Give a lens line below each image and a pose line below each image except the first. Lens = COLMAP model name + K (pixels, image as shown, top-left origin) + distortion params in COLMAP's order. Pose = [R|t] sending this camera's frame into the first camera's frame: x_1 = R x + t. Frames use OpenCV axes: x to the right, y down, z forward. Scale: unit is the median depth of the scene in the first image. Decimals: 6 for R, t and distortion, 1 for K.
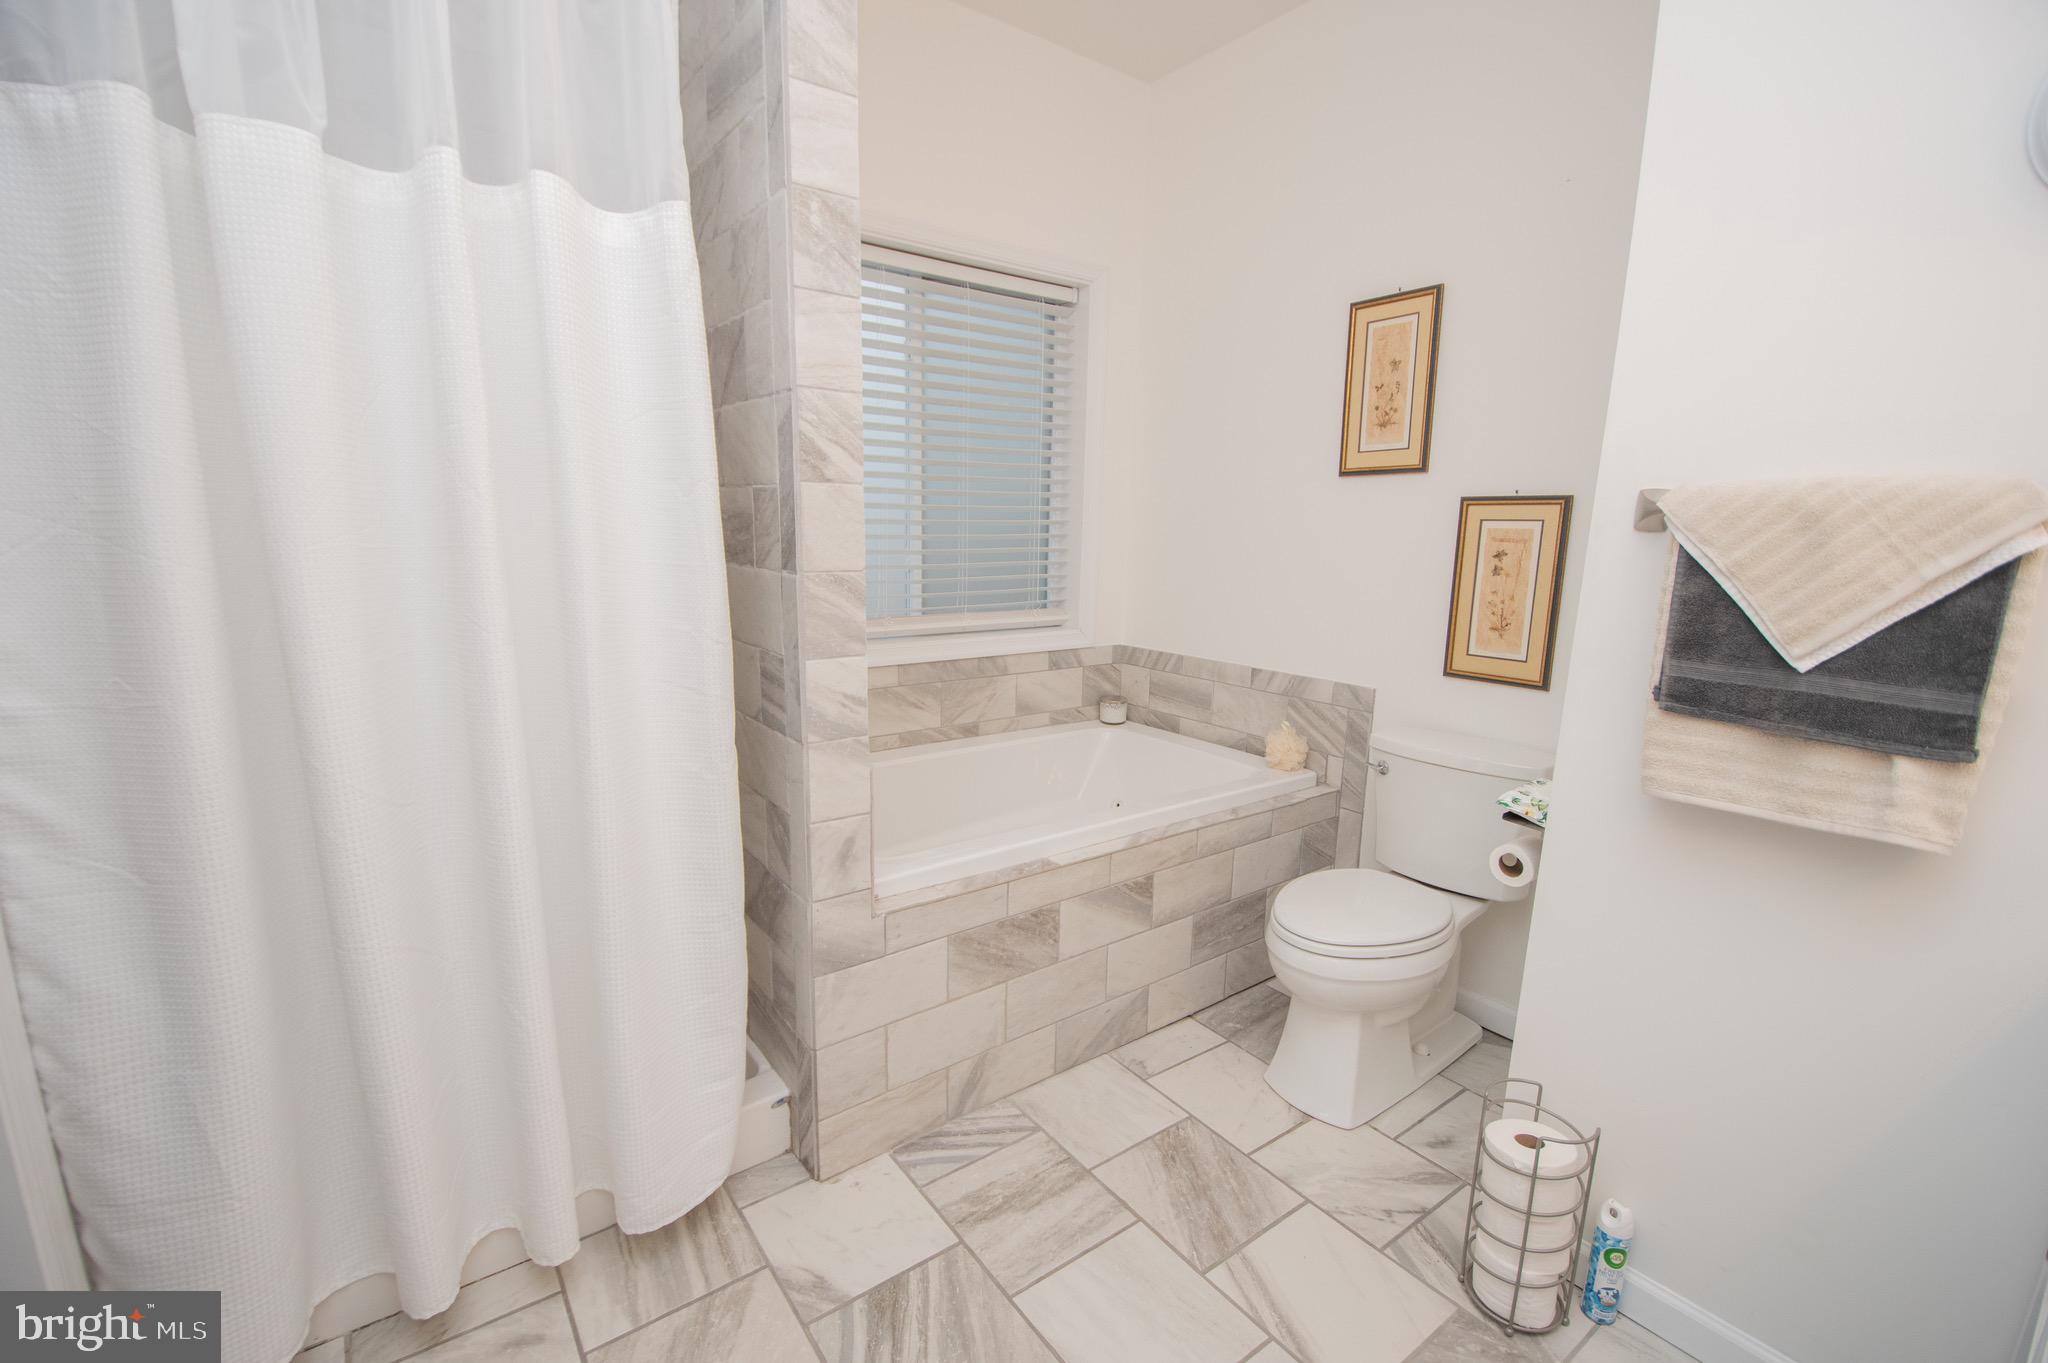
lens RADIAL K [[888.0, 0, 1020.1], [0, 888.0, 693.3], [0, 0, 1]] dist [0.021527, -0.028210]
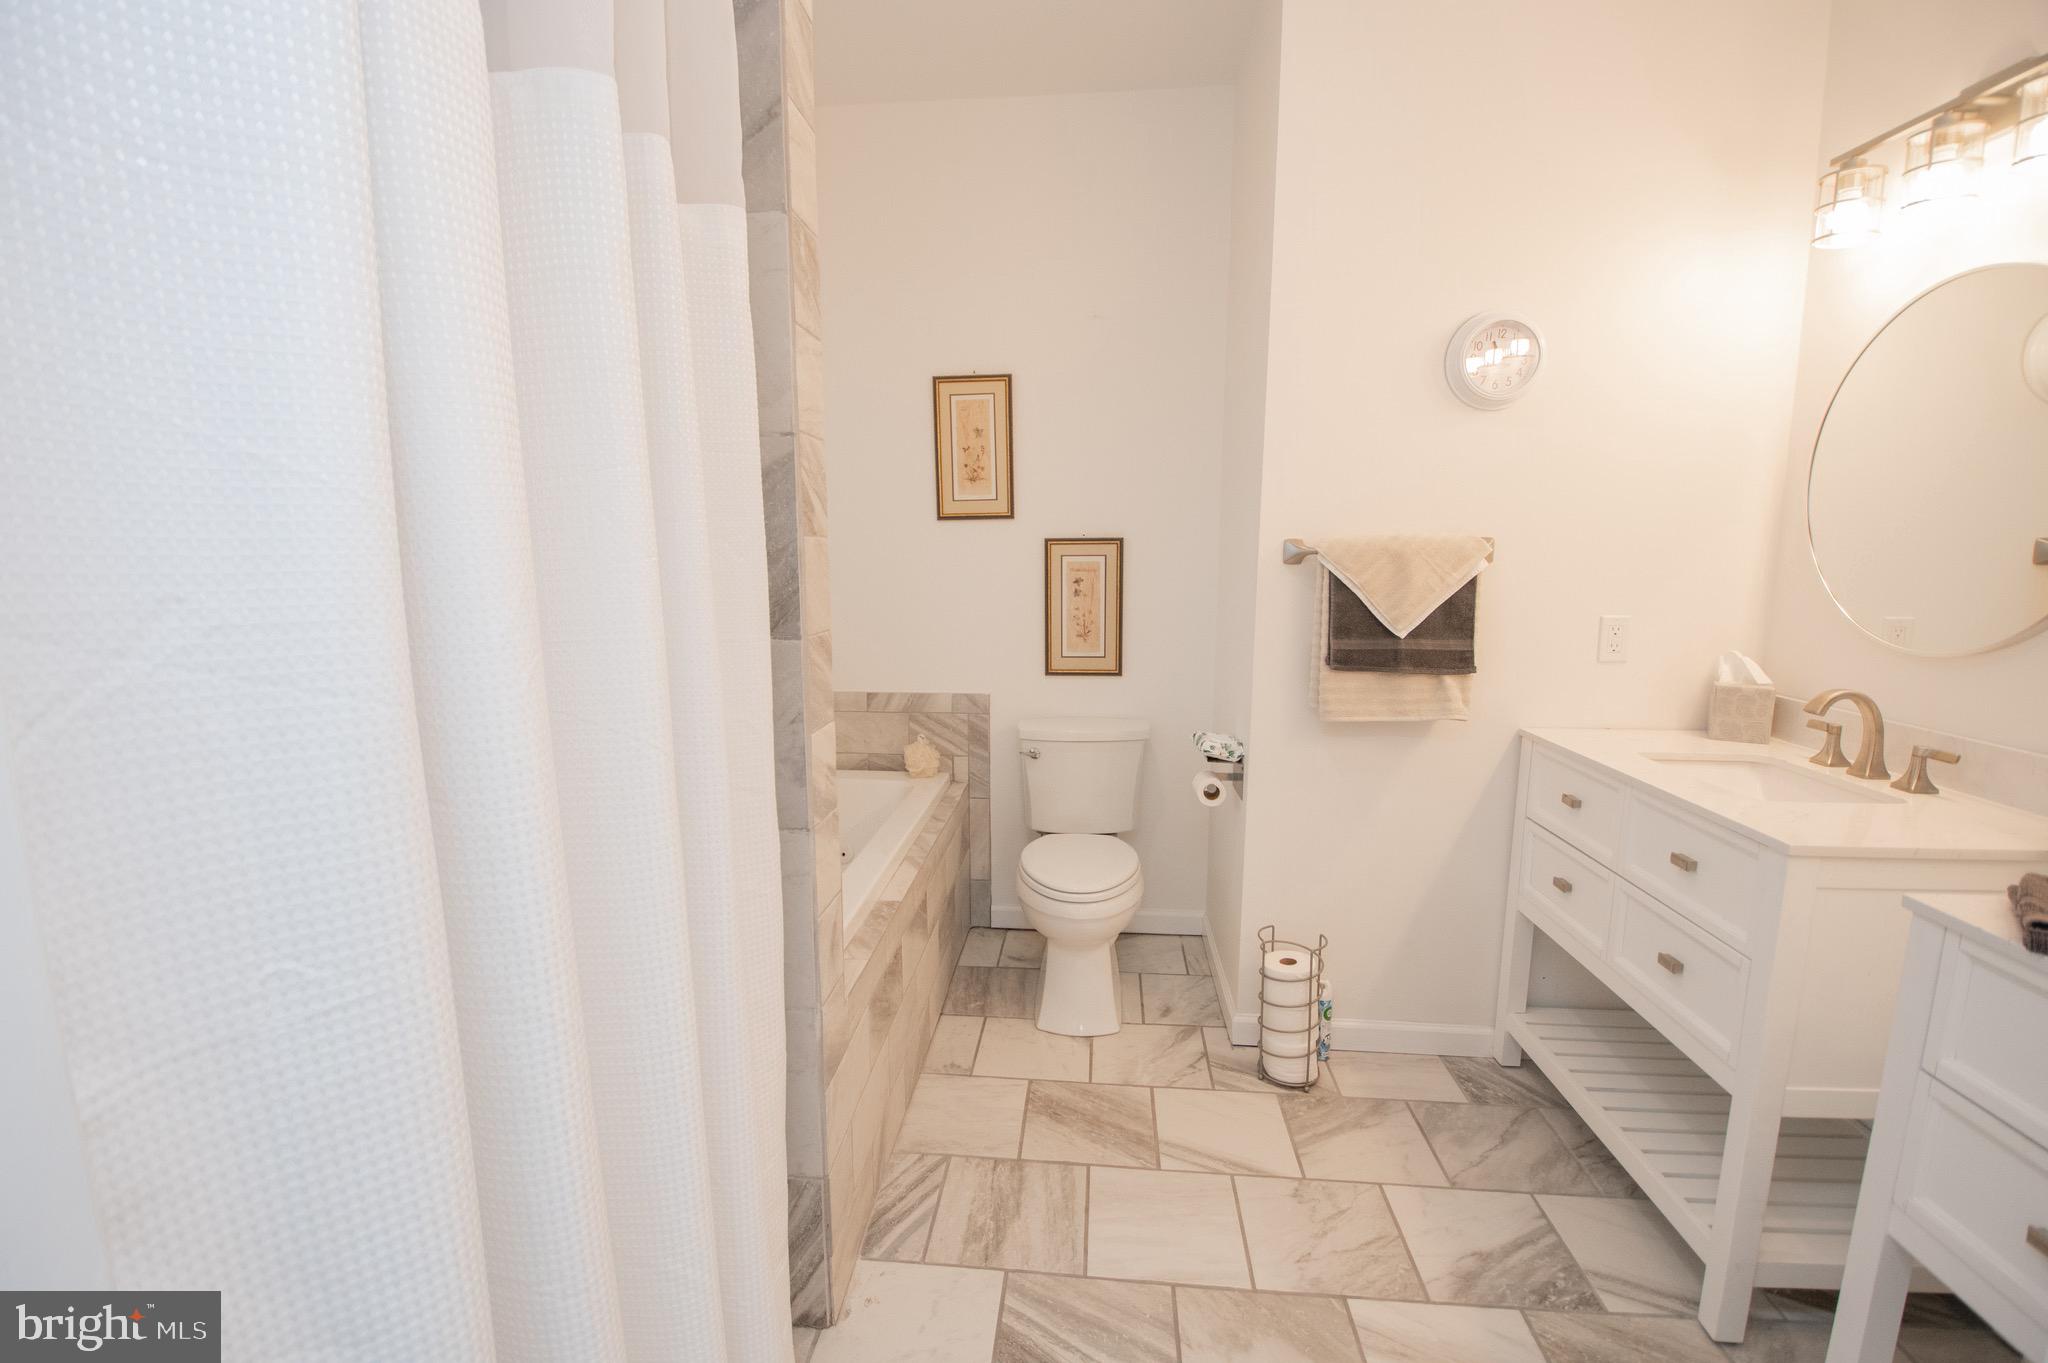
lens RADIAL K [[883.9, 0, 1016.0], [0, 883.9, 680.6], [0, 0, 1]] dist [0.015386, -0.020423]
pose [[0.667920, -0.126276, 0.733442, -0.625155], [0.155965, 0.987367, 0.027962, -0.069533], [-0.727707, 0.095715, 0.679177, 0.206089]]
